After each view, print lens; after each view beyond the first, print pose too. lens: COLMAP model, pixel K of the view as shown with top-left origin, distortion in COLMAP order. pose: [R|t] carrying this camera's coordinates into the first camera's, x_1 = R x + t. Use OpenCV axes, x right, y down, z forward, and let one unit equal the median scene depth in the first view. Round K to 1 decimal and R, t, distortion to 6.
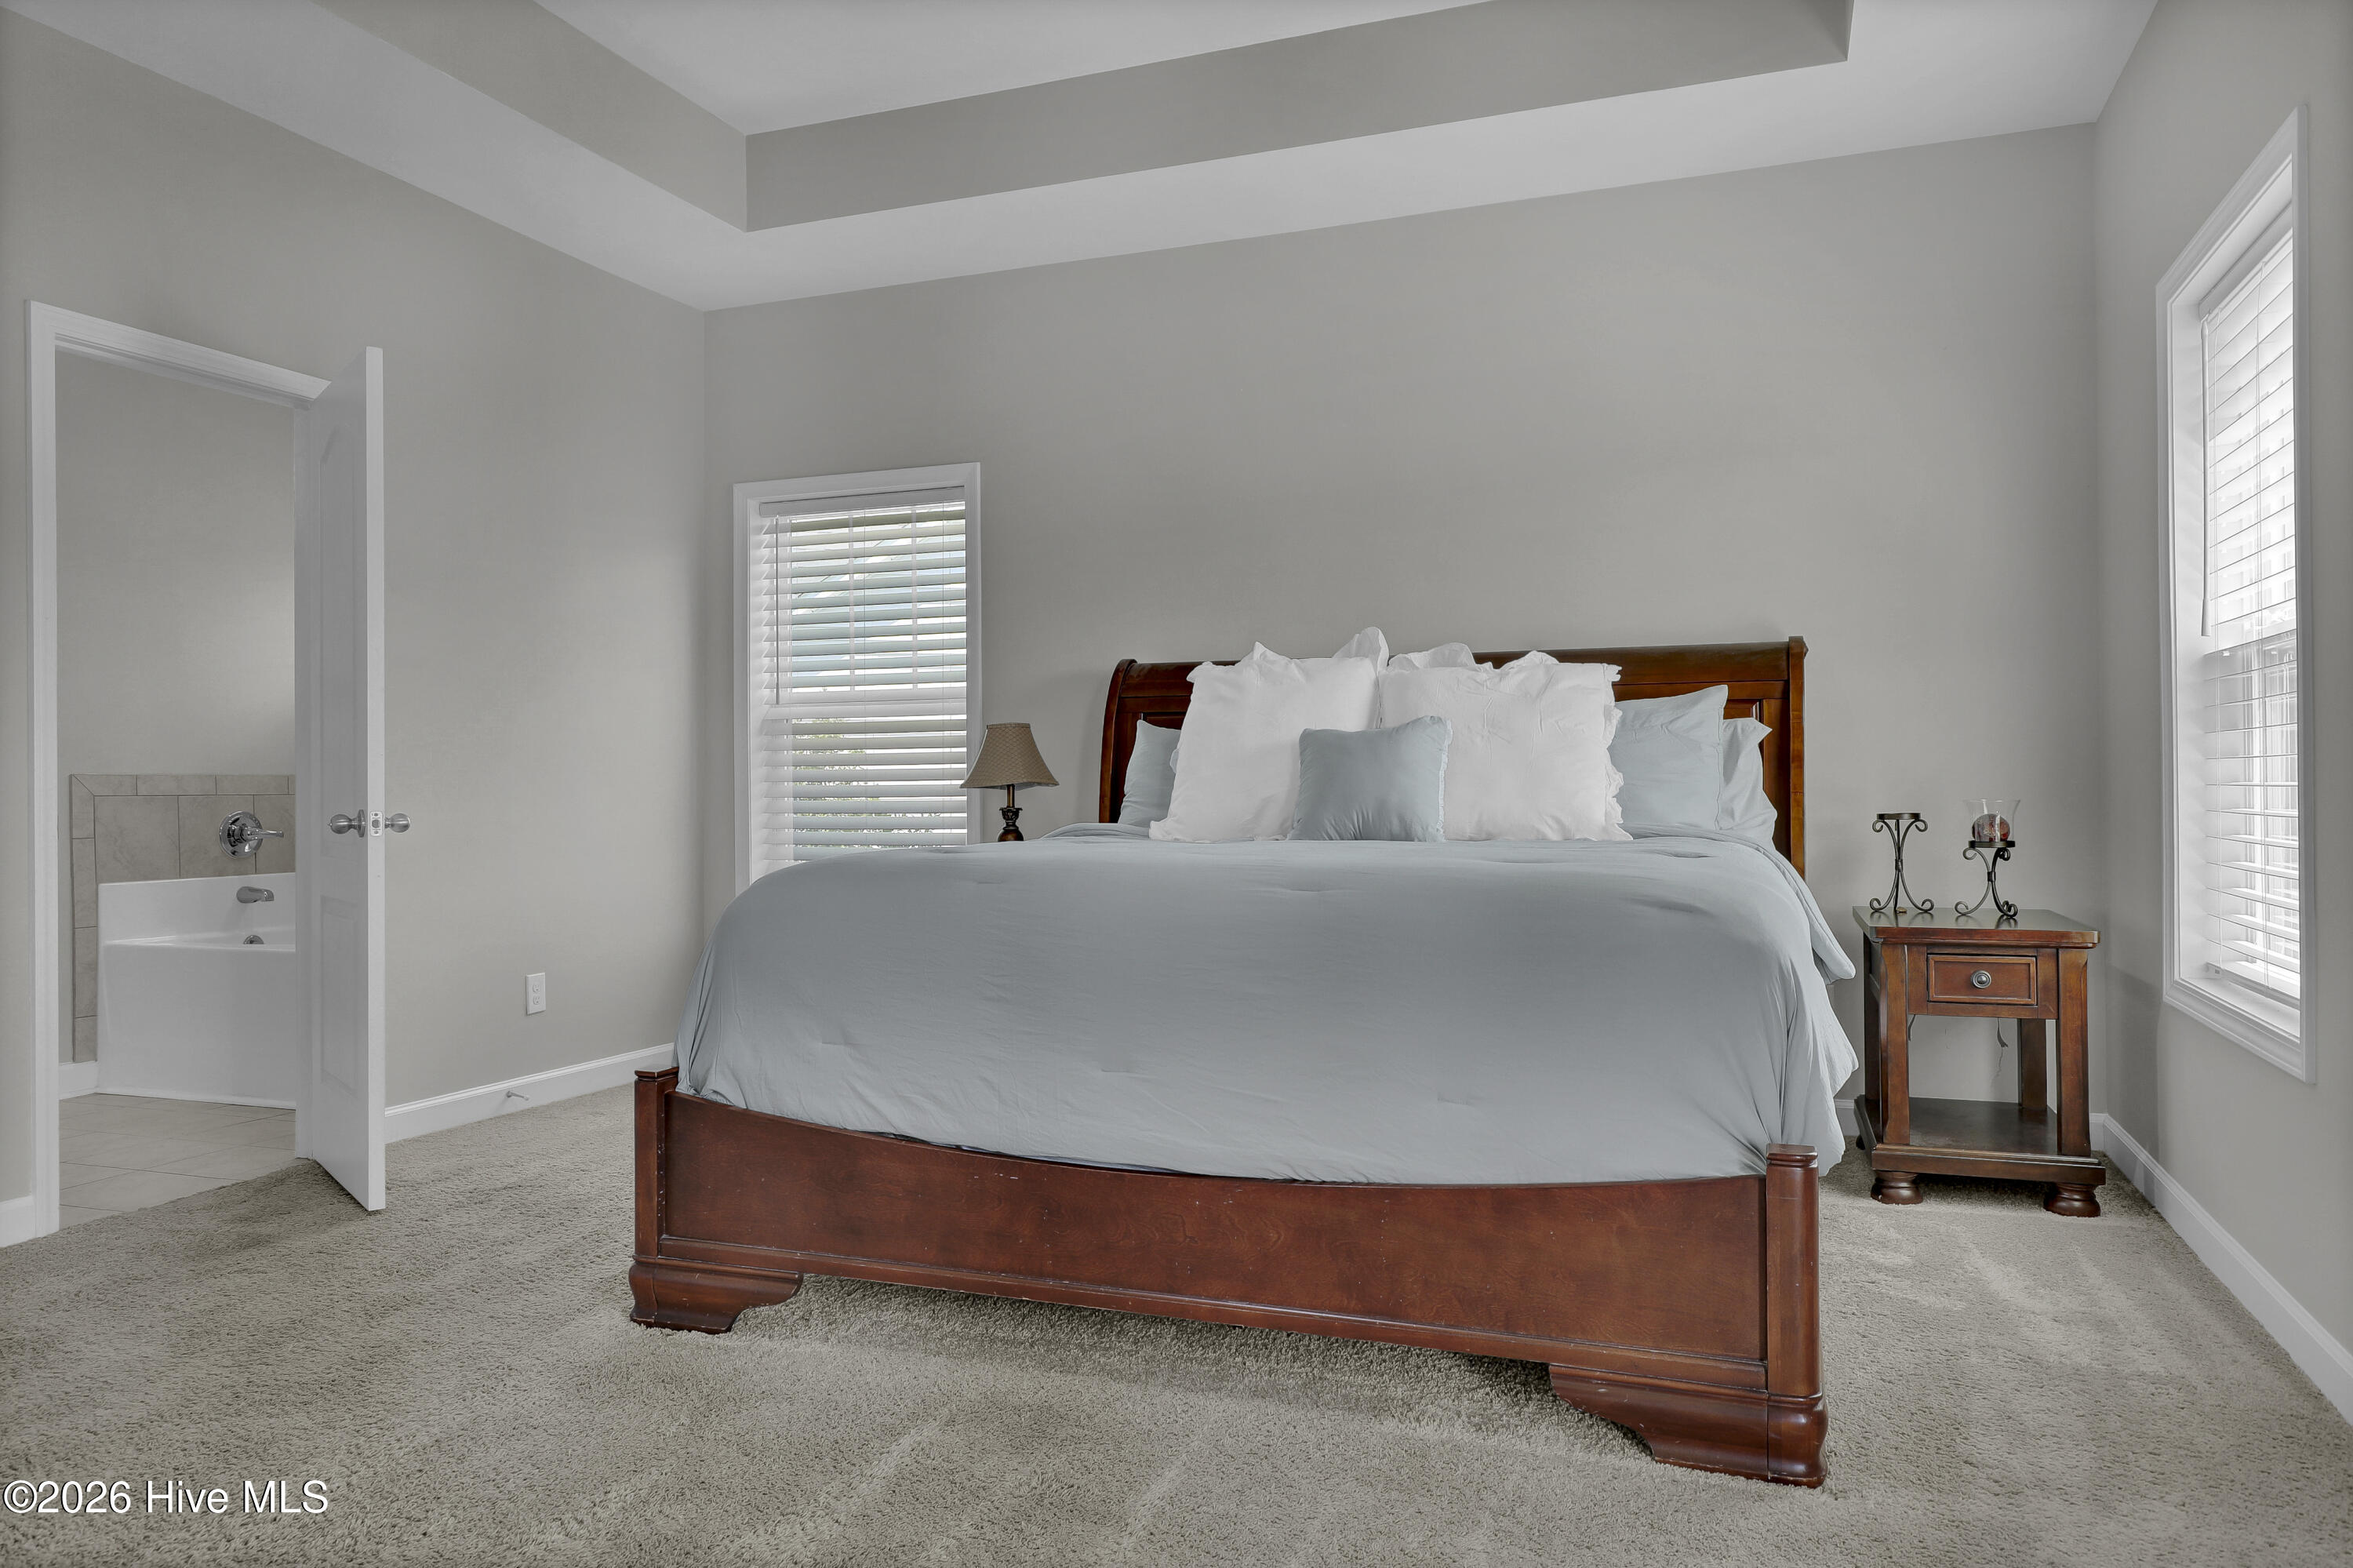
lens RADIAL K [[1532.5, 0, 1178.5], [0, 1532.5, 792.8], [0, 0, 1]] dist [0.005658, 0.001607]
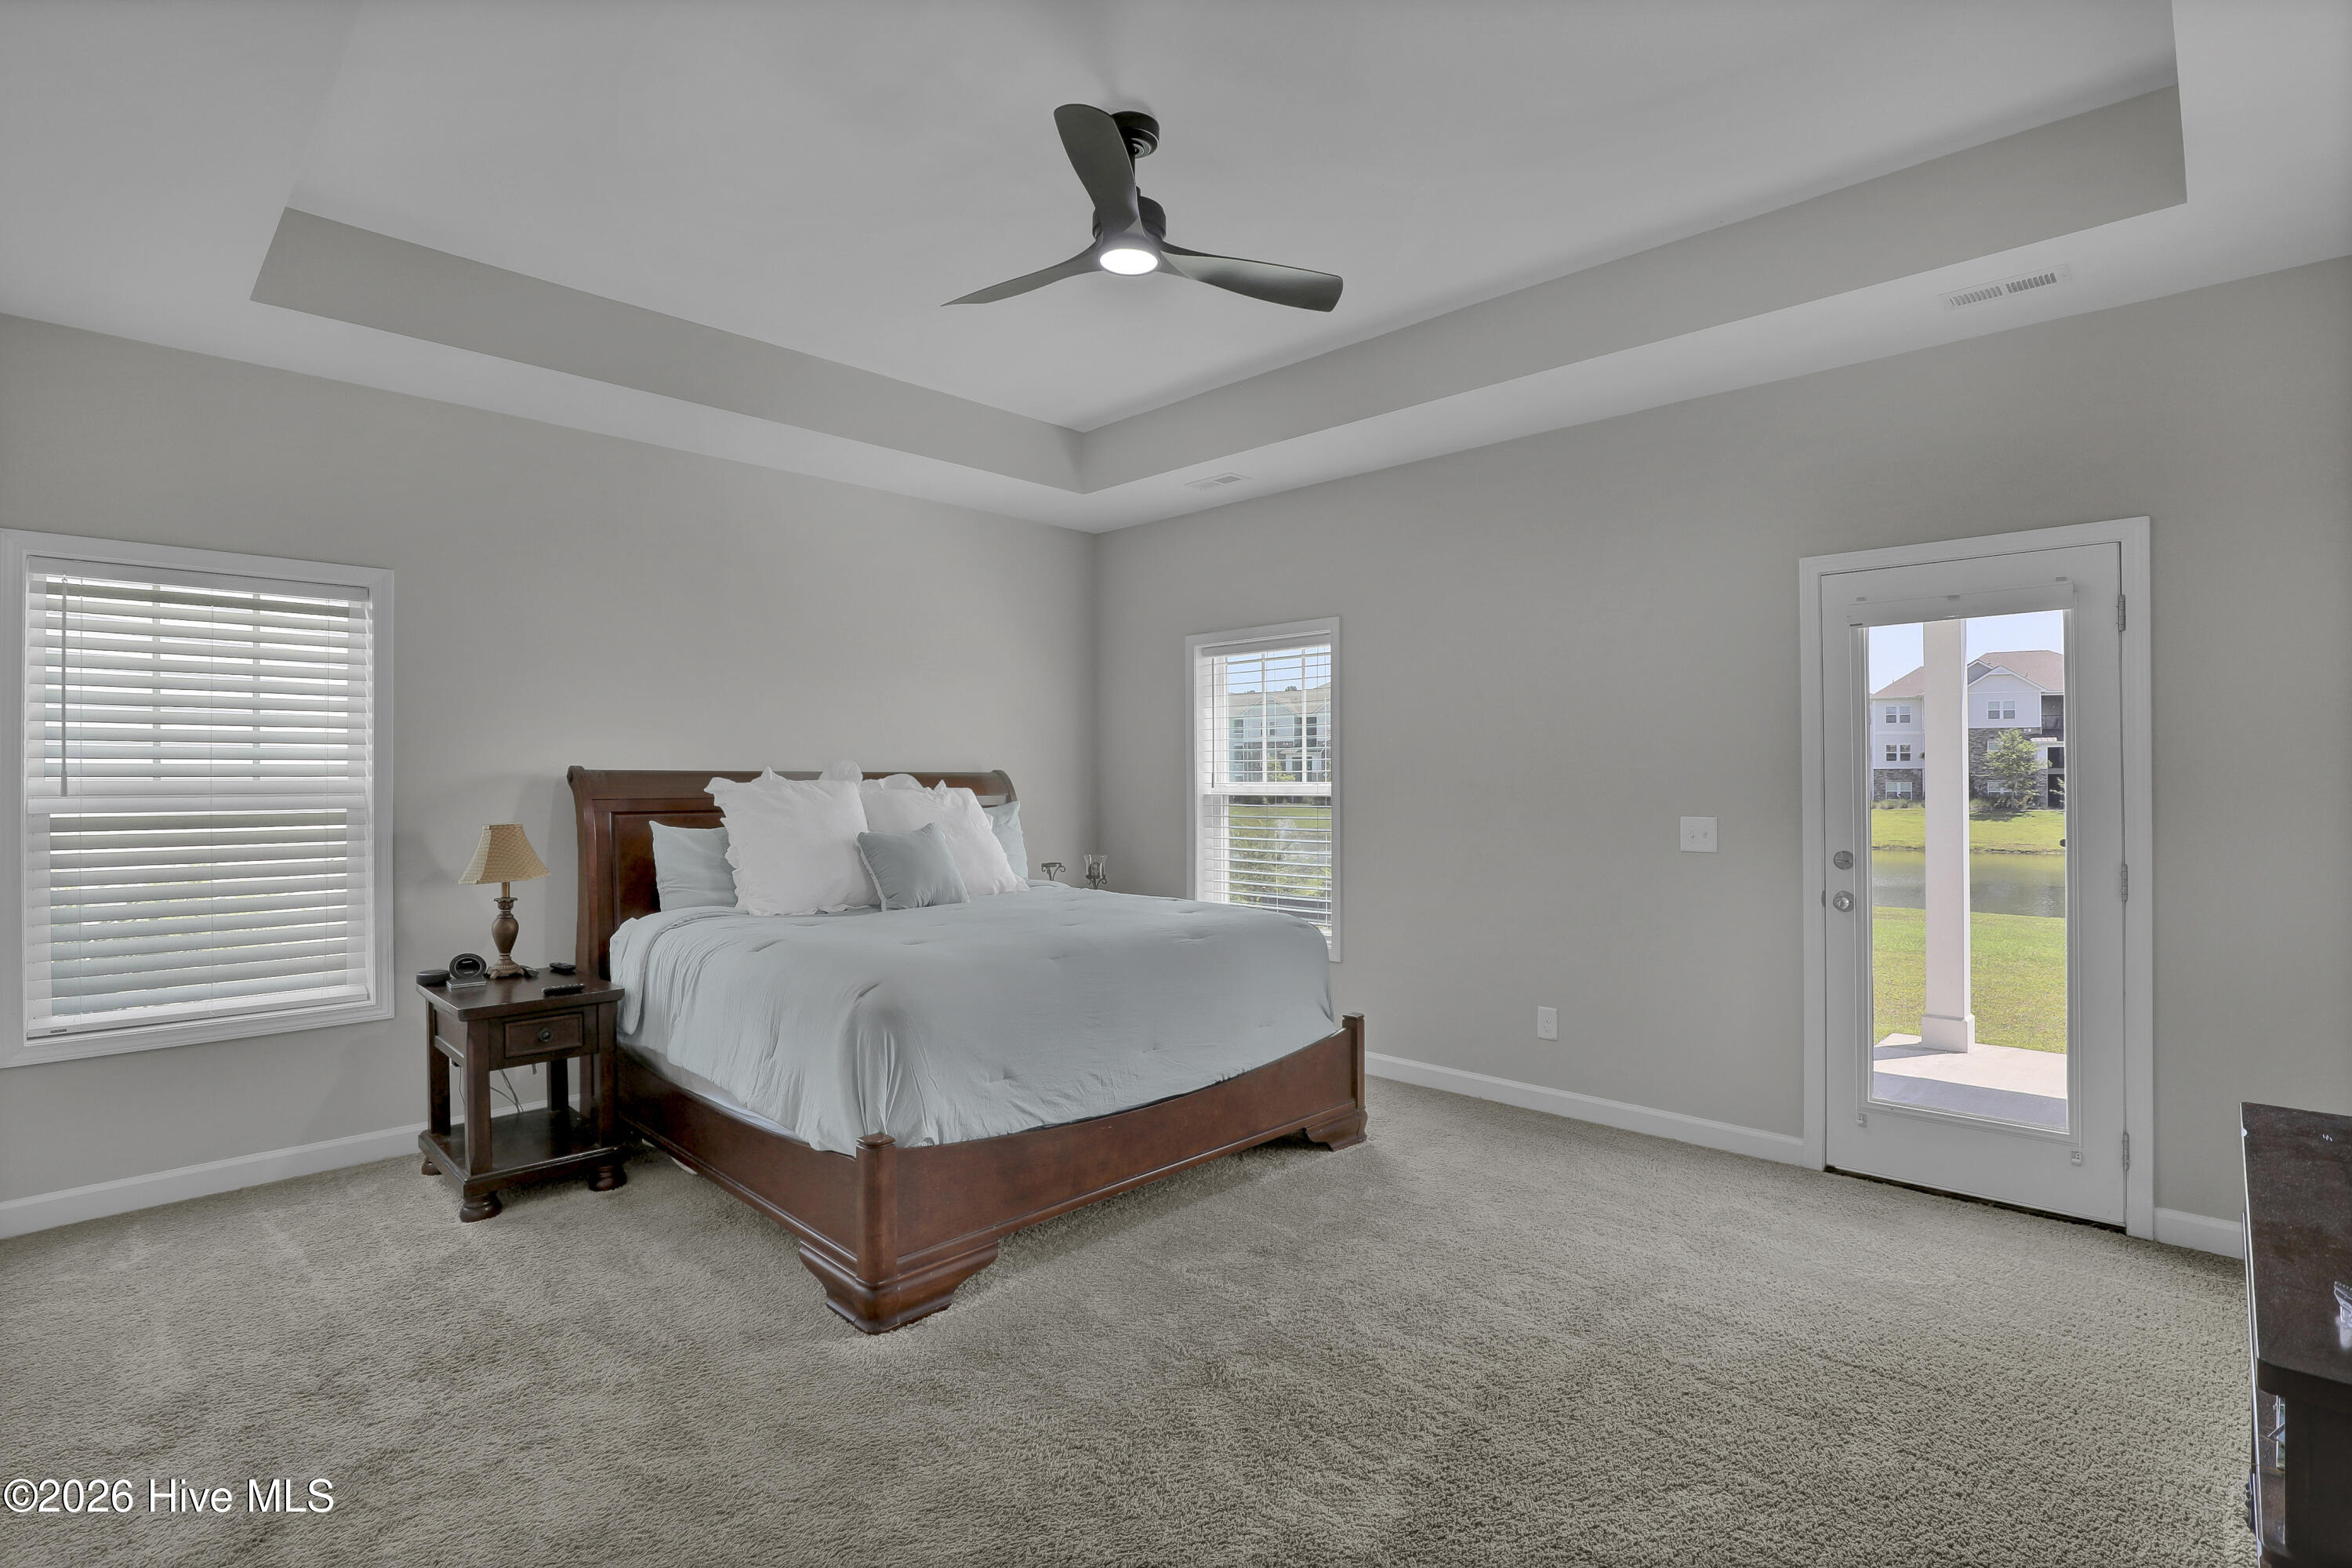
lens RADIAL K [[1112.0, 0, 1180.4], [0, 1112.0, 768.4], [0, 0, 1]] dist [-0.010220, 0.001327]
pose [[0.412828, 0.012362, 0.910725, -0.846793], [0.004202, 0.999871, -0.015476, -0.092727], [-0.910799, 0.010216, 0.412723, 0.283236]]
